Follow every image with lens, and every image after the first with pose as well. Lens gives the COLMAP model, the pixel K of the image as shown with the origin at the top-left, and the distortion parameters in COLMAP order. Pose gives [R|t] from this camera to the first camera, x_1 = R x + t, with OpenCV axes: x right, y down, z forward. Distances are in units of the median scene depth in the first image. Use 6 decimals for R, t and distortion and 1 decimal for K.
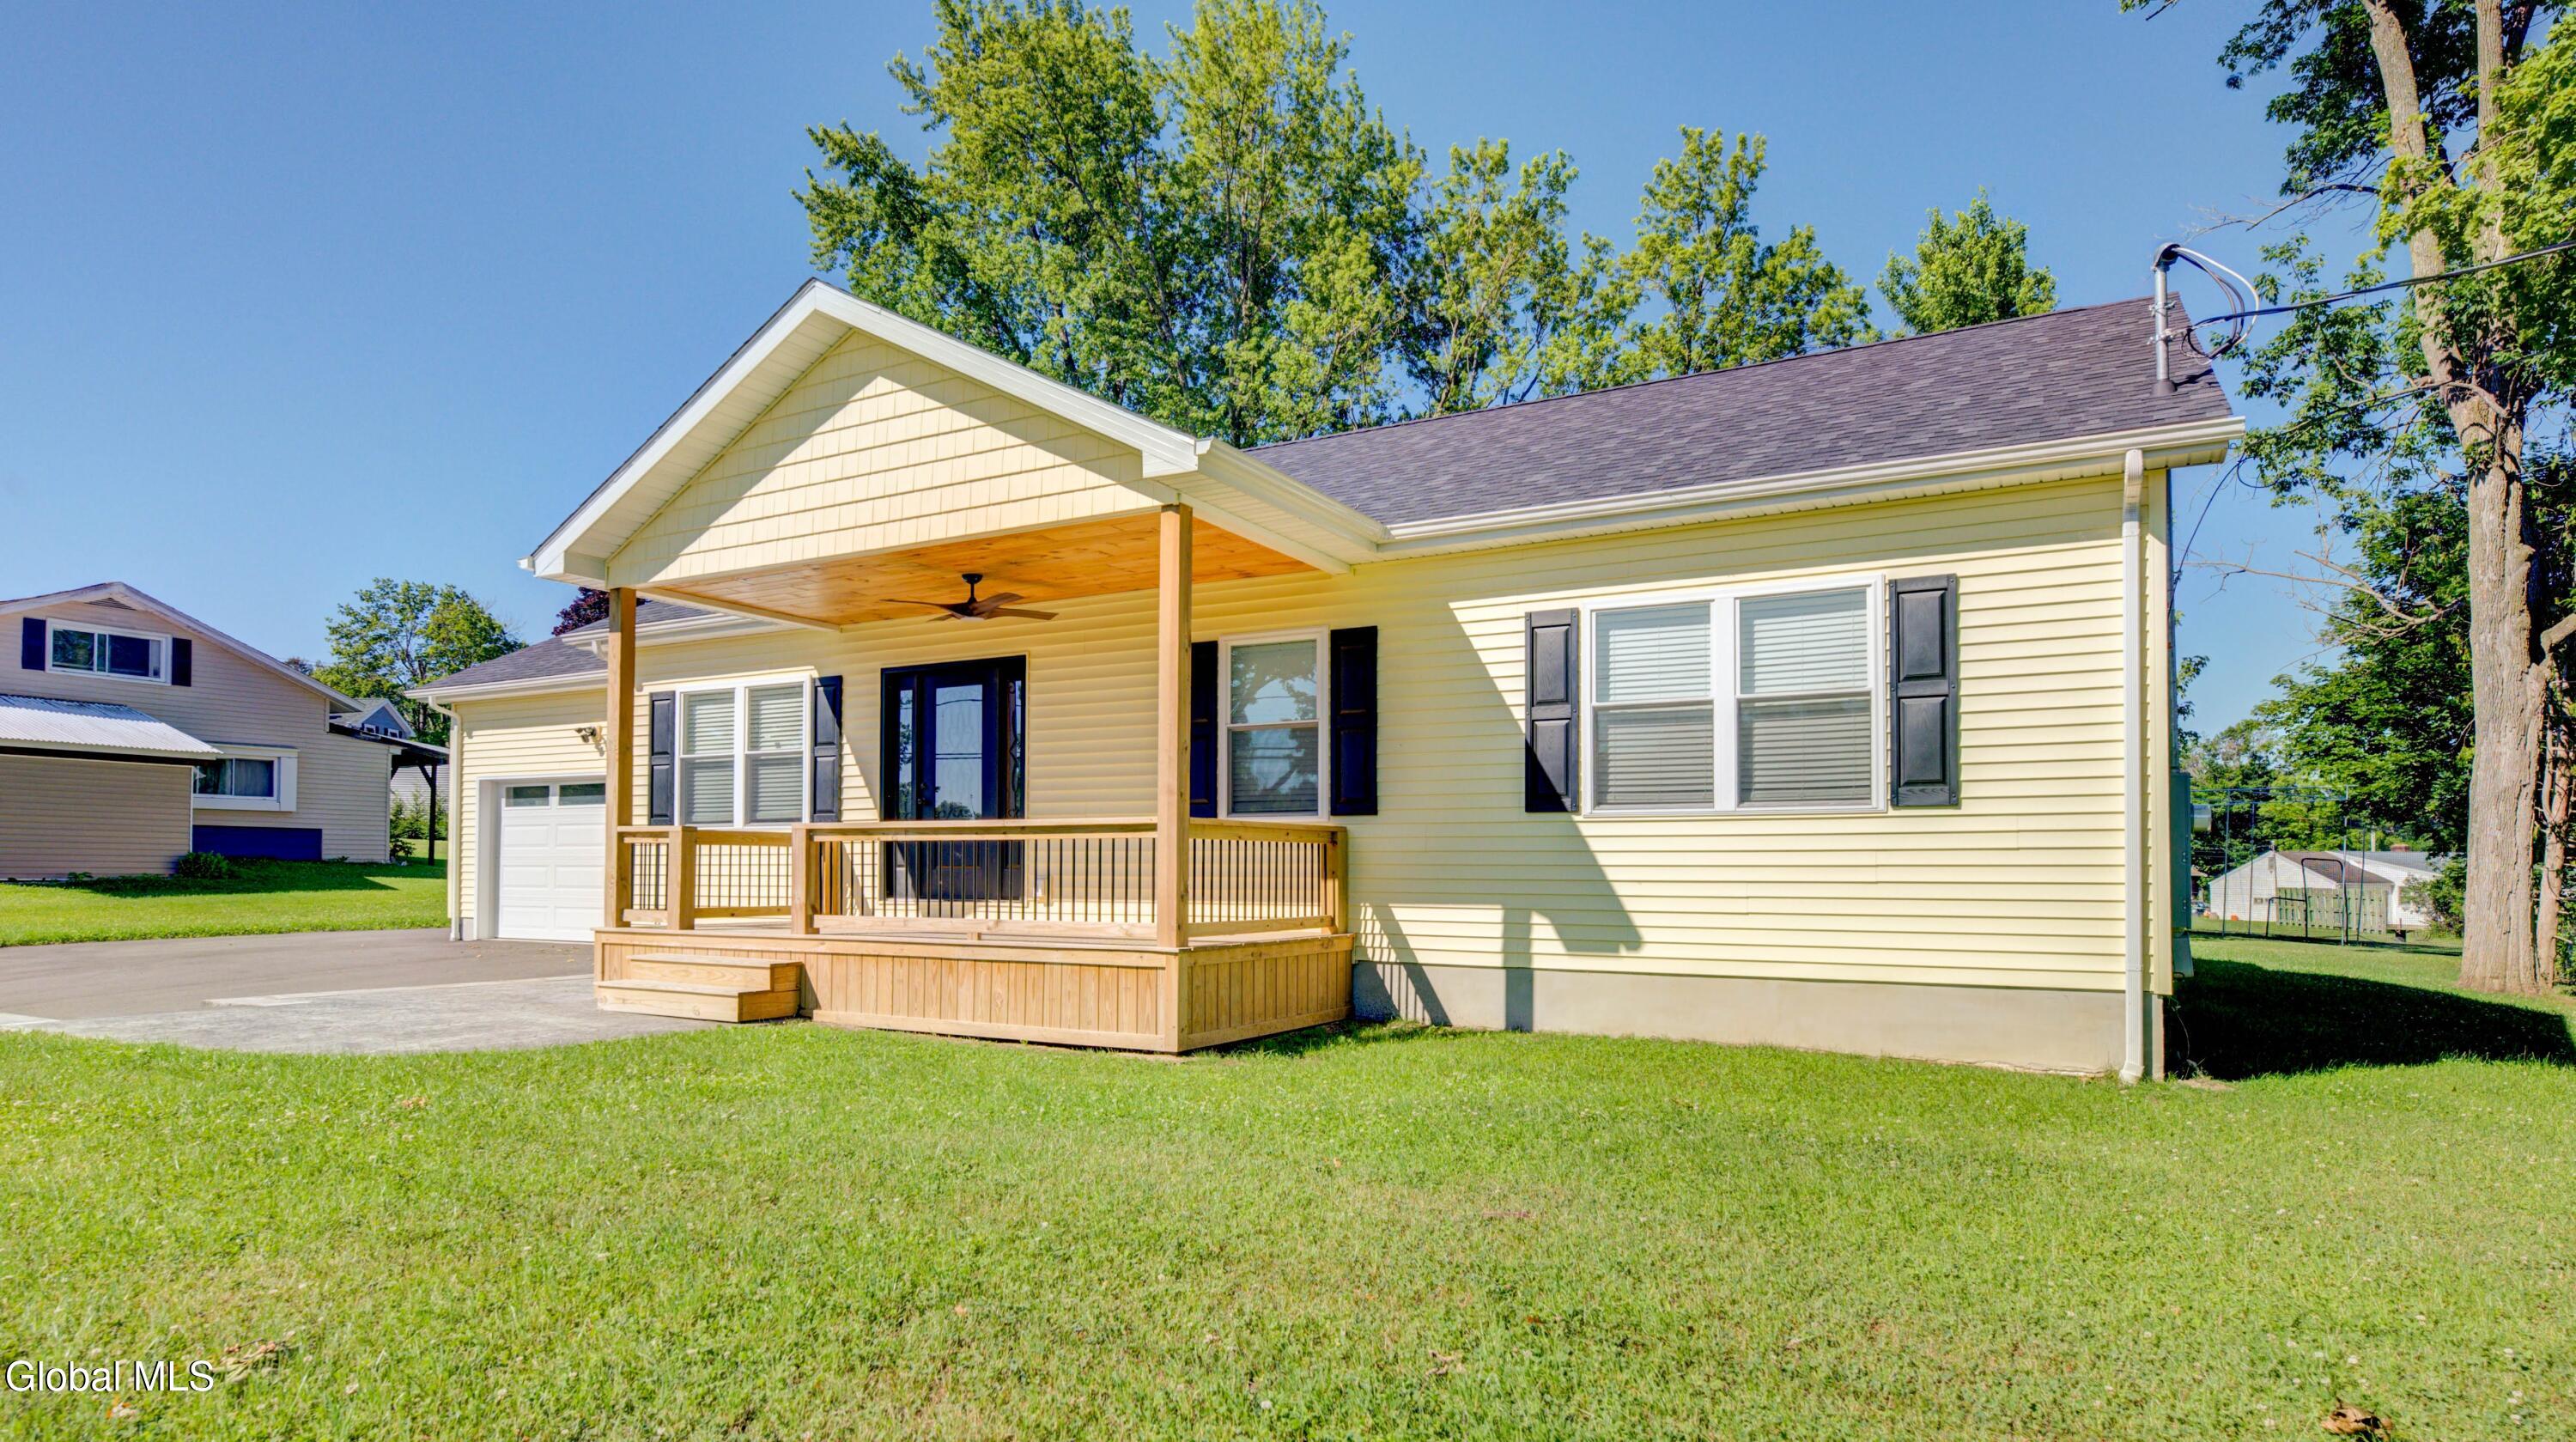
lens RADIAL K [[1445.8, 0, 1267.0], [0, 1445.8, 841.7], [0, 0, 1]] dist [0.000334, -0.000119]
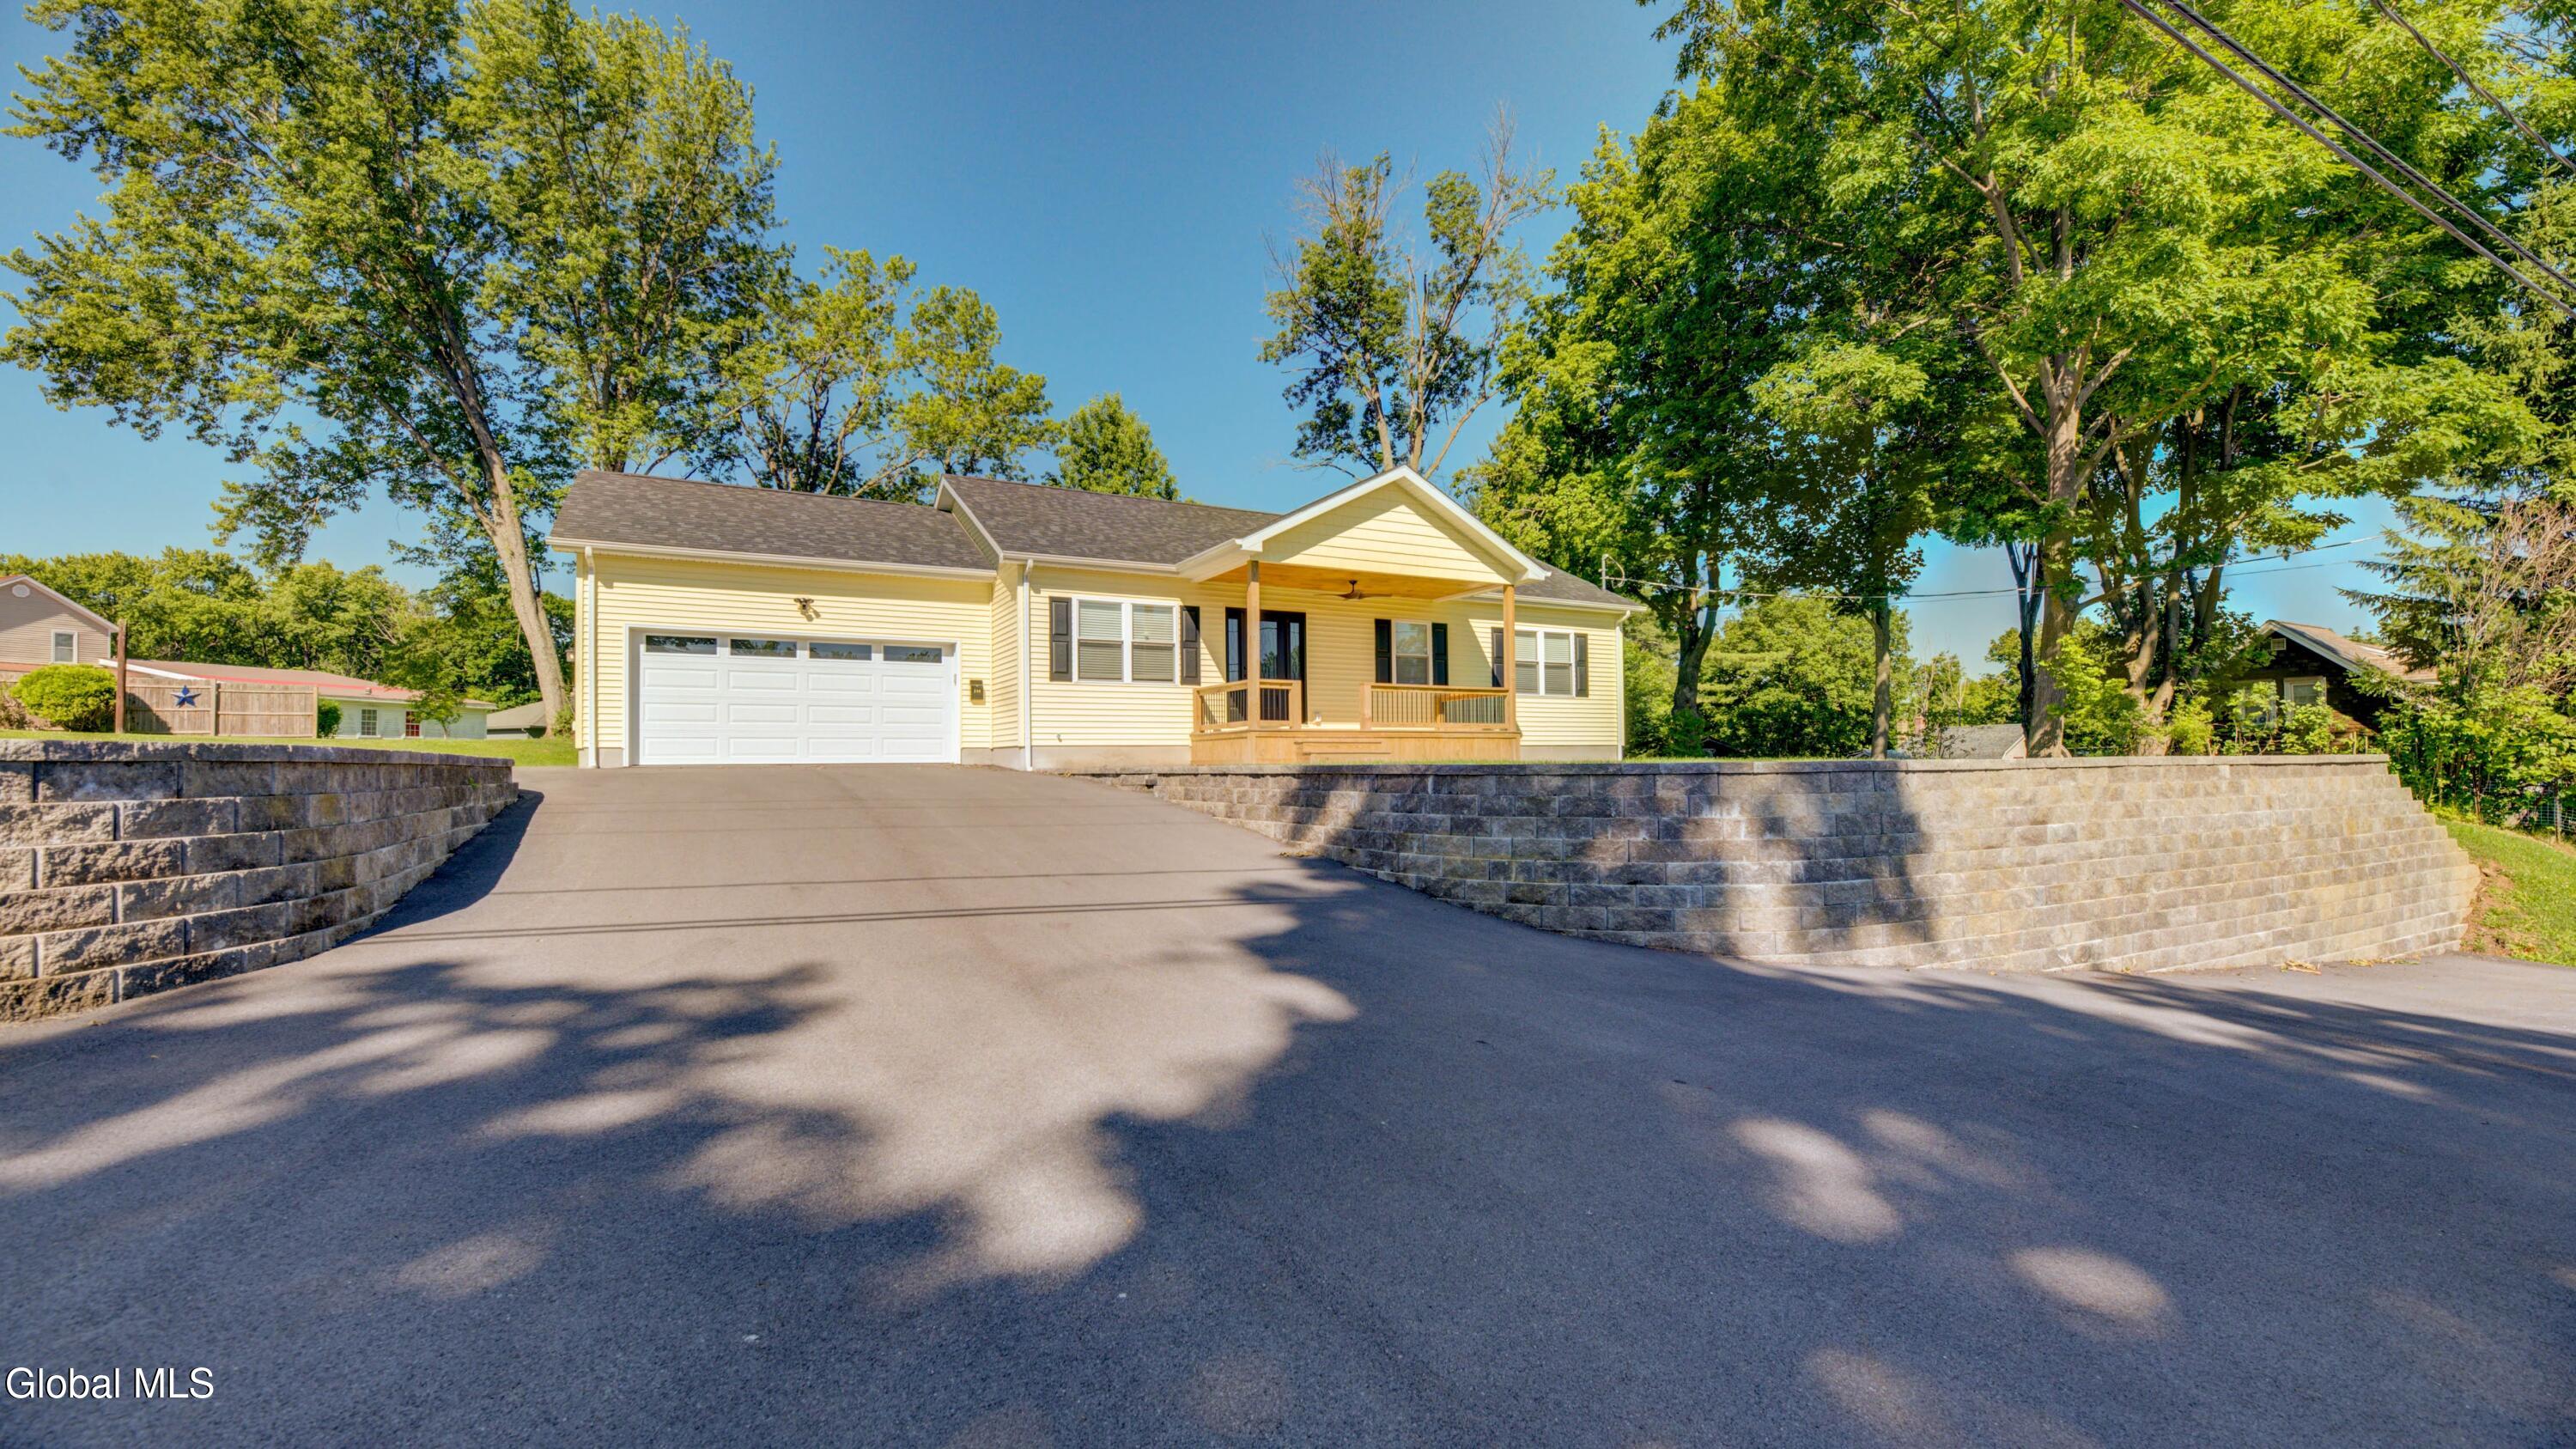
lens RADIAL K [[1055.7, 0, 1293.3], [0, 1055.7, 735.2], [0, 0, 1]] dist [-0.001362, 0.000428]
pose [[0.512172, 0.014967, 0.858753, -1.905745], [-0.006138, 0.999886, -0.013766, 0.099129], [-0.858861, 0.001780, 0.512205, 0.231483]]
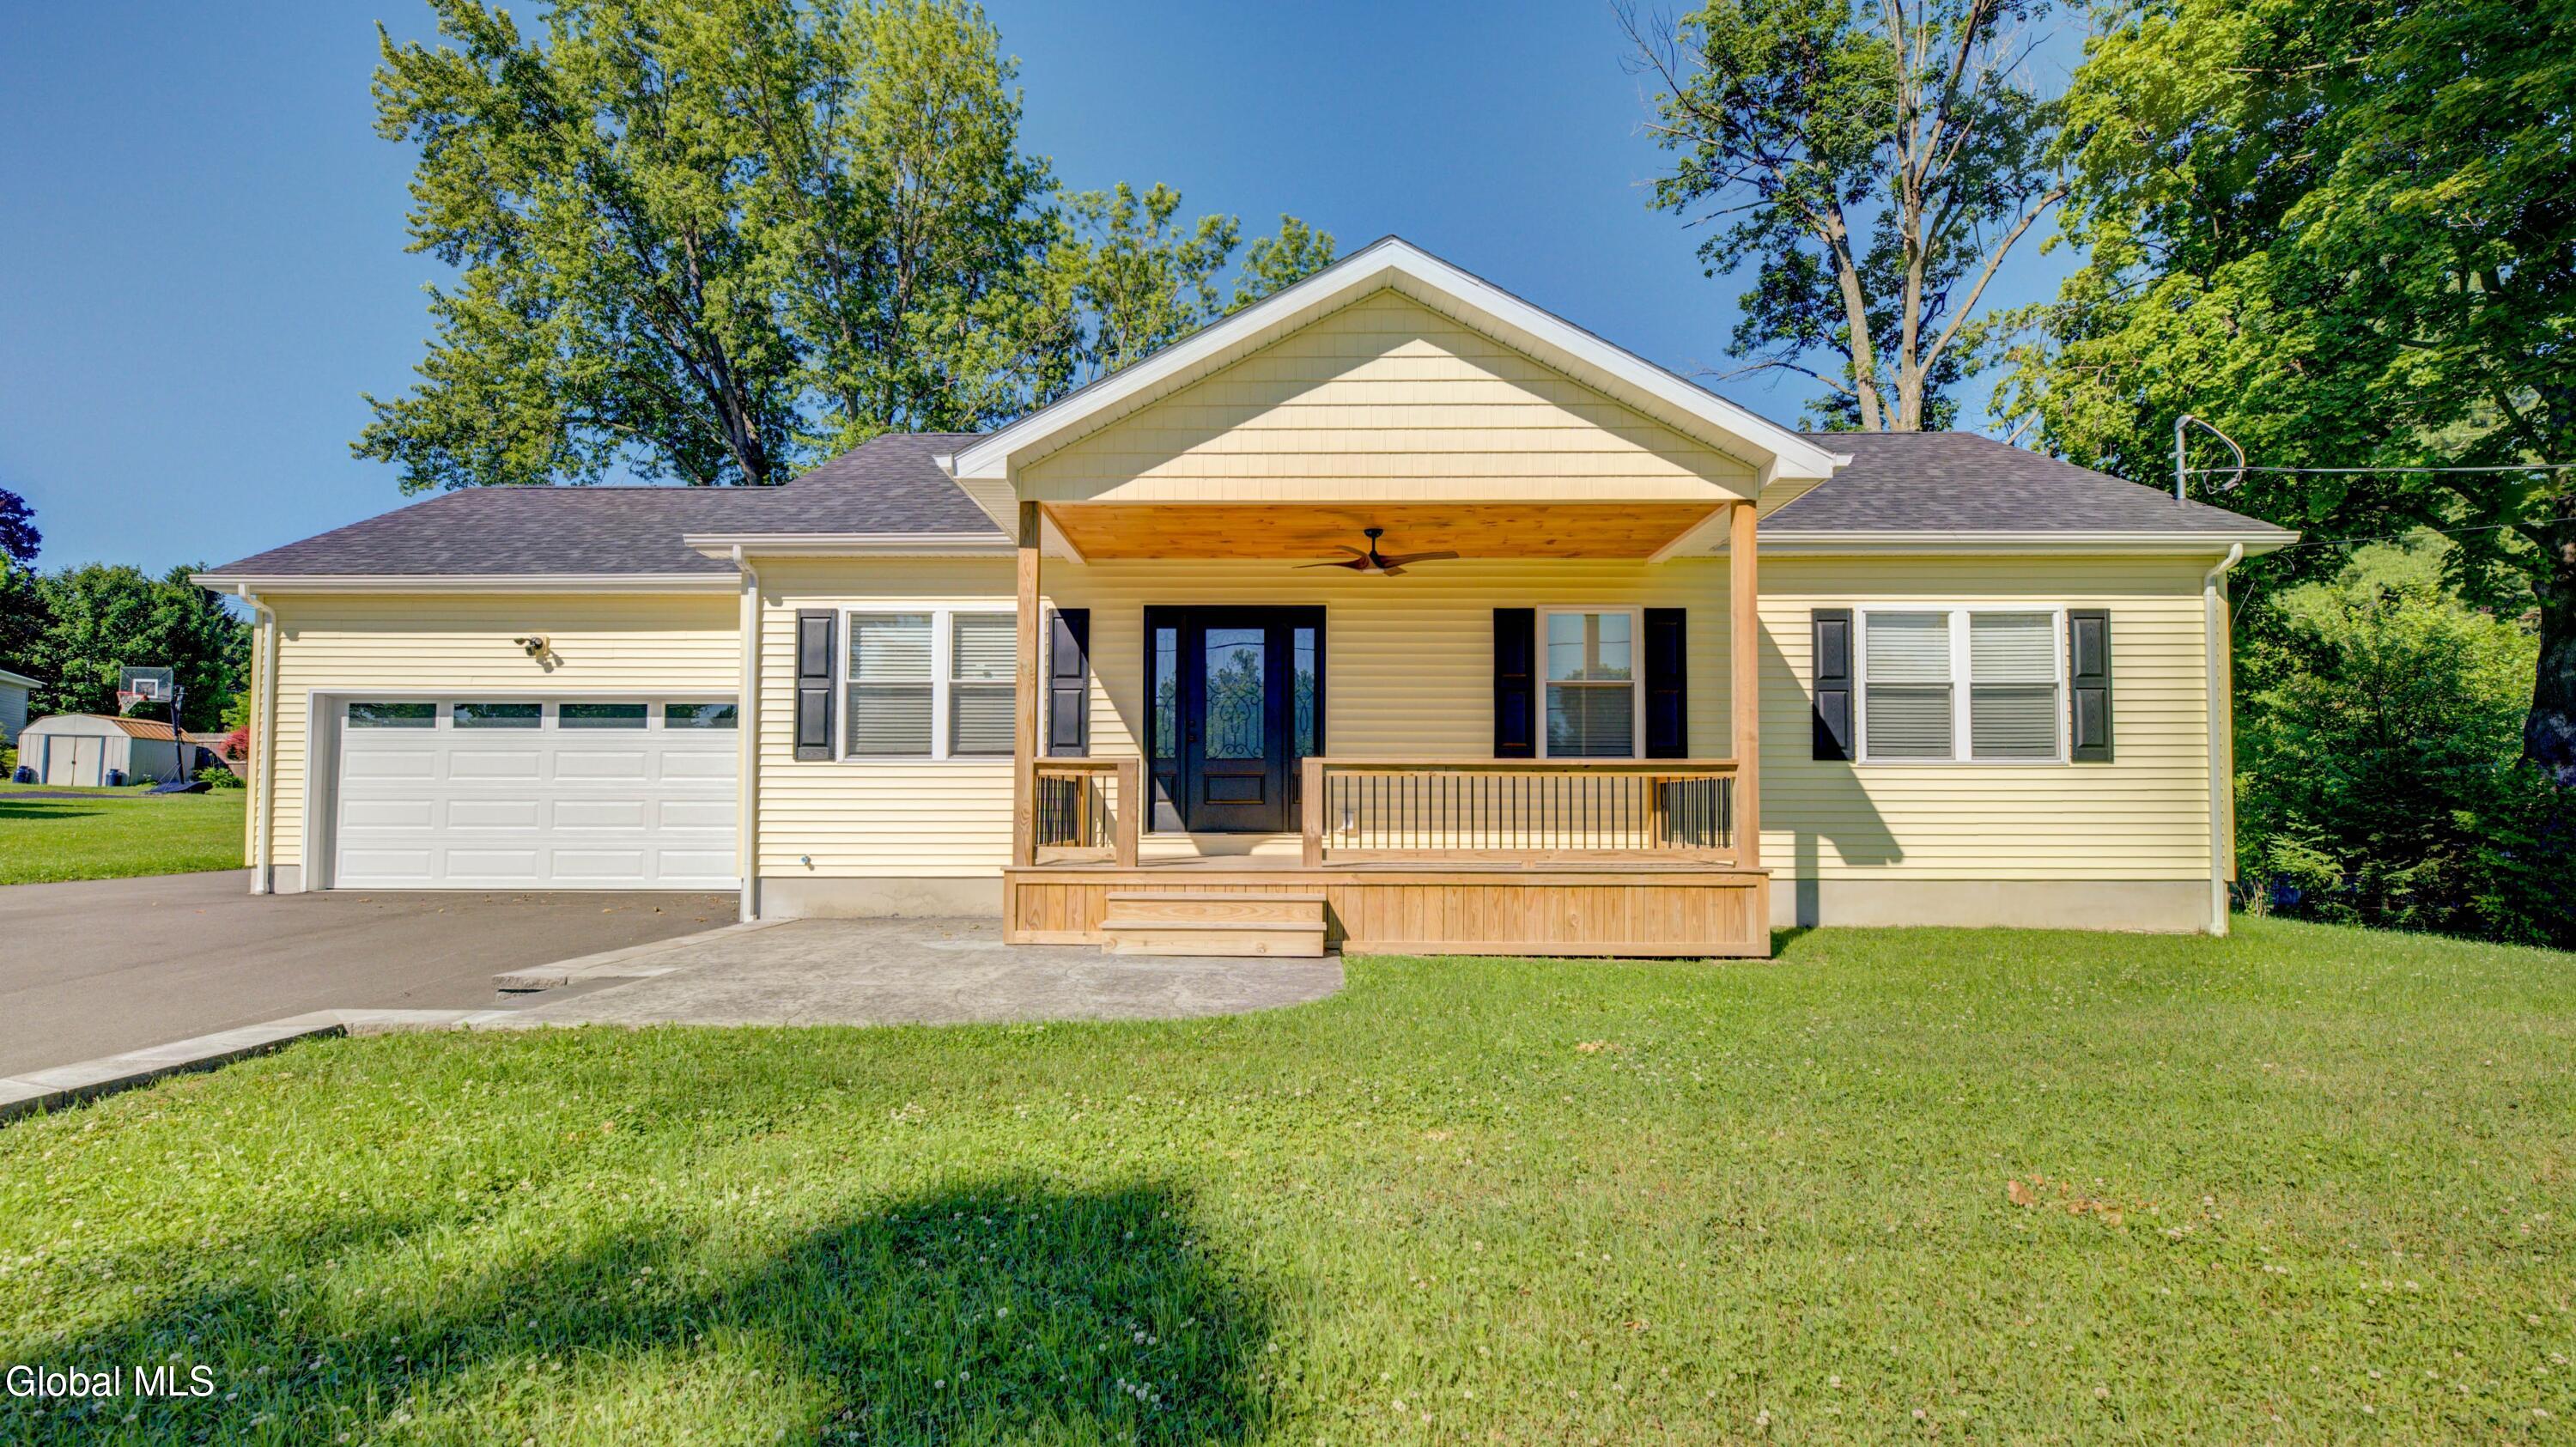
lens RADIAL K [[1233.1, 0, 1276.9], [0, 1233.1, 760.2], [0, 0, 1]] dist [-0.002267, -0.001111]
pose [[0.869671, 0.017027, 0.493337, -0.794326], [-0.008874, 0.999783, -0.018863, 0.005350], [-0.493551, 0.012026, 0.869634, 0.265976]]
